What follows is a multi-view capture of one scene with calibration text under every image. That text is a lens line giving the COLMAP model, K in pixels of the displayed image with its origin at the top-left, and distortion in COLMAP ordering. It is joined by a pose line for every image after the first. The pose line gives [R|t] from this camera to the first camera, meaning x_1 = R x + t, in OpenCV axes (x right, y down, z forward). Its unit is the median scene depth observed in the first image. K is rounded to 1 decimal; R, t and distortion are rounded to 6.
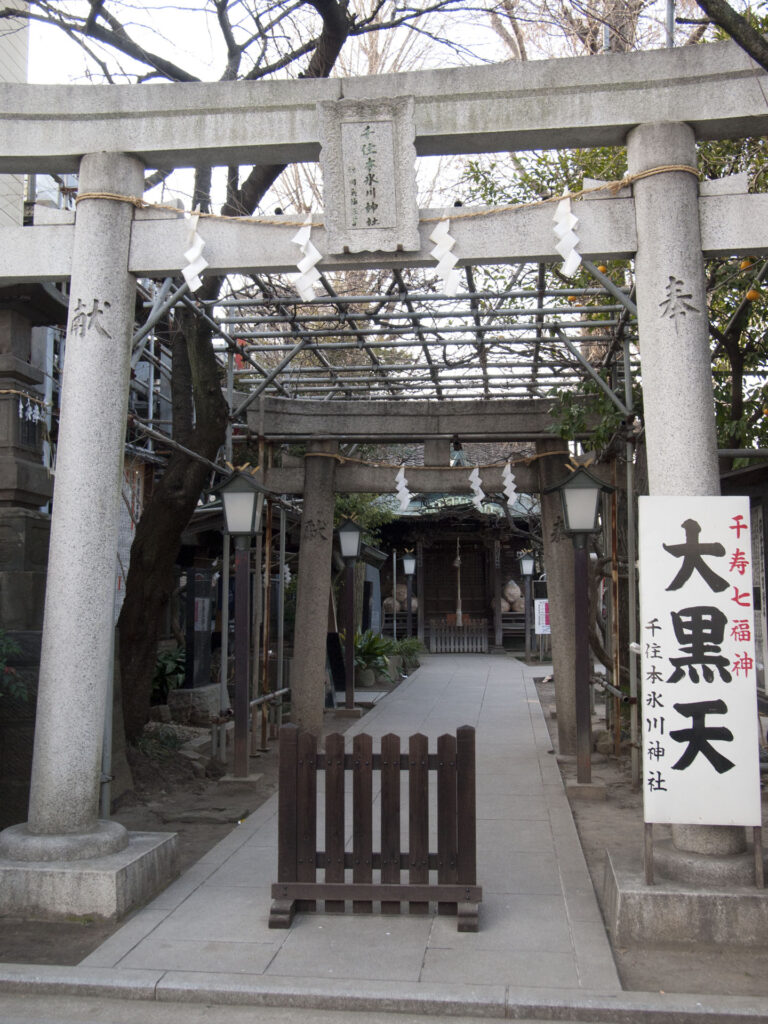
lens RADIAL K [[1127.5, 0, 383.2], [0, 1127.5, 509.1], [0, 0, 1]] dist [0.006580, 0.000000]
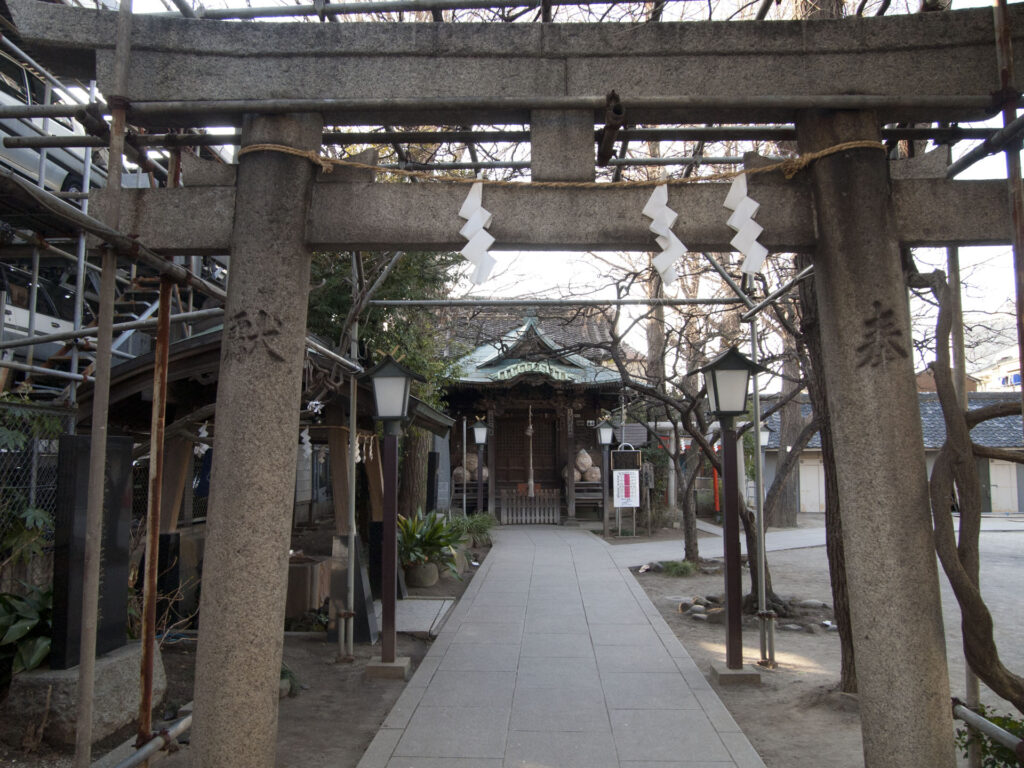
lens RADIAL K [[825.6, 0, 488.2], [0, 825.6, 408.6], [0, 0, 1]] dist [-0.069673, 0.030204]
pose [[0.999331, 0.001737, 0.036534, 0.010345], [-0.002361, 0.999852, 0.017044, 0.037709], [-0.036499, -0.017118, 0.999187, 0.696234]]
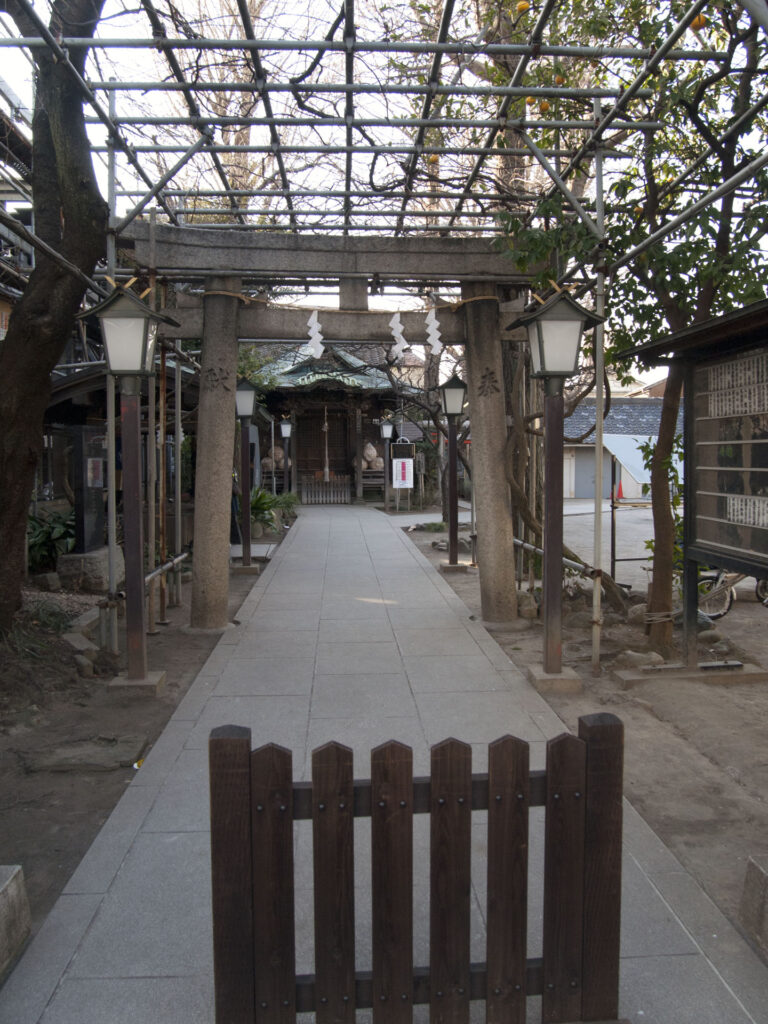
lens RADIAL K [[825.6, 0, 382.4], [0, 825.6, 509.7], [0, 0, 1]] dist [-0.069673, 0.030204]
pose [[0.986760, -0.010586, 0.161839, -0.036850], [-0.012203, 0.990194, 0.139168, 0.027605], [-0.161725, -0.139300, 0.976955, 0.330051]]
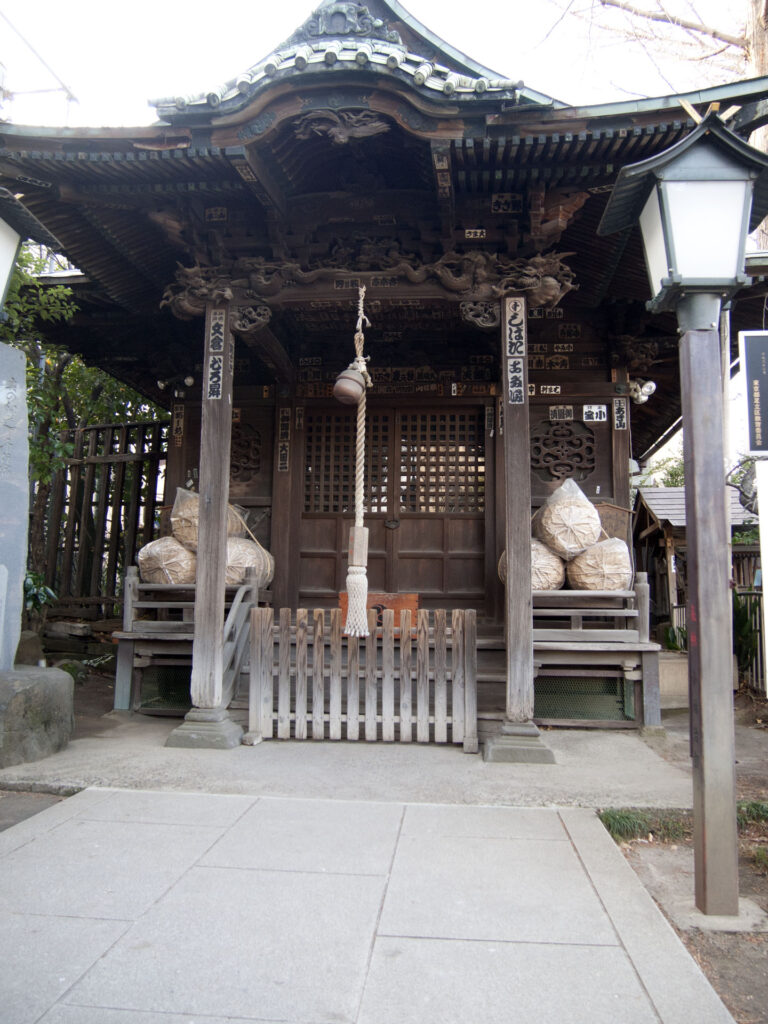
lens RADIAL K [[825.6, 0, 388.3], [0, 825.6, 514.8], [0, 0, 1]] dist [-0.069673, 0.030204]
pose [[0.997047, 0.008530, -0.076324, 0.208241], [-0.012564, 0.998540, -0.052536, 0.207125], [0.075765, 0.053339, 0.995698, 1.951894]]
